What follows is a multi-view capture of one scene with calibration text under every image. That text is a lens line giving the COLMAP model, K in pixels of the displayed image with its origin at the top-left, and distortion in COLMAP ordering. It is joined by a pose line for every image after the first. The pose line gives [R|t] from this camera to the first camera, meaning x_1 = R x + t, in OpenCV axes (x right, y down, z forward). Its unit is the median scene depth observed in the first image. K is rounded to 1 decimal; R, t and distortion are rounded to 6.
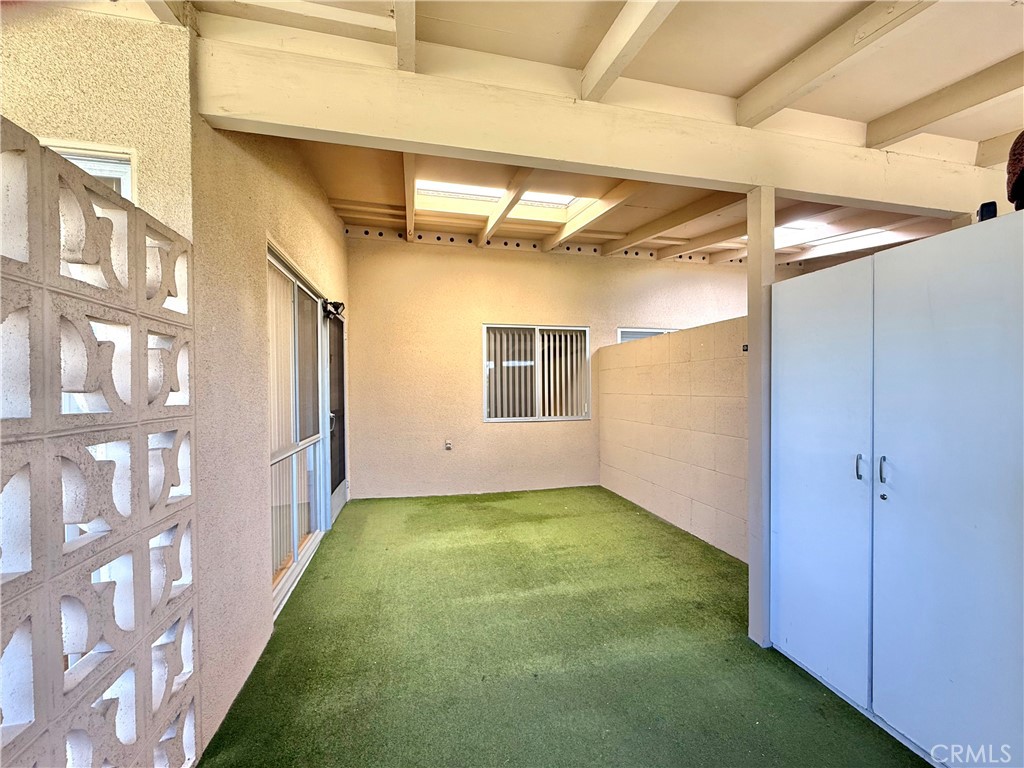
lens RADIAL K [[417.7, 0, 513.7], [0, 417.7, 392.9], [0, 0, 1]] dist [0.001097, -0.000053]
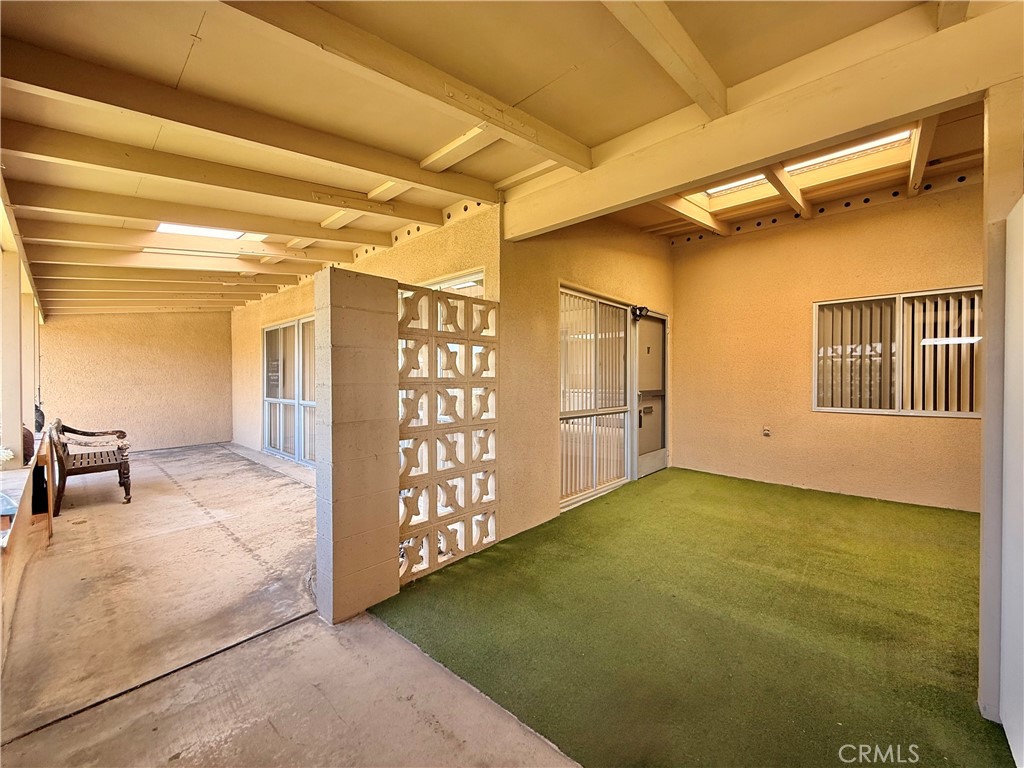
lens RADIAL K [[415.2, 0, 516.4], [0, 415.2, 384.1], [0, 0, 1]] dist [-0.000356, -0.000109]
pose [[0.563788, 0.013808, -0.825804, 0.463910], [-0.012879, 0.999886, 0.007925, 0.019396], [0.825819, 0.006167, 0.563901, -0.057121]]
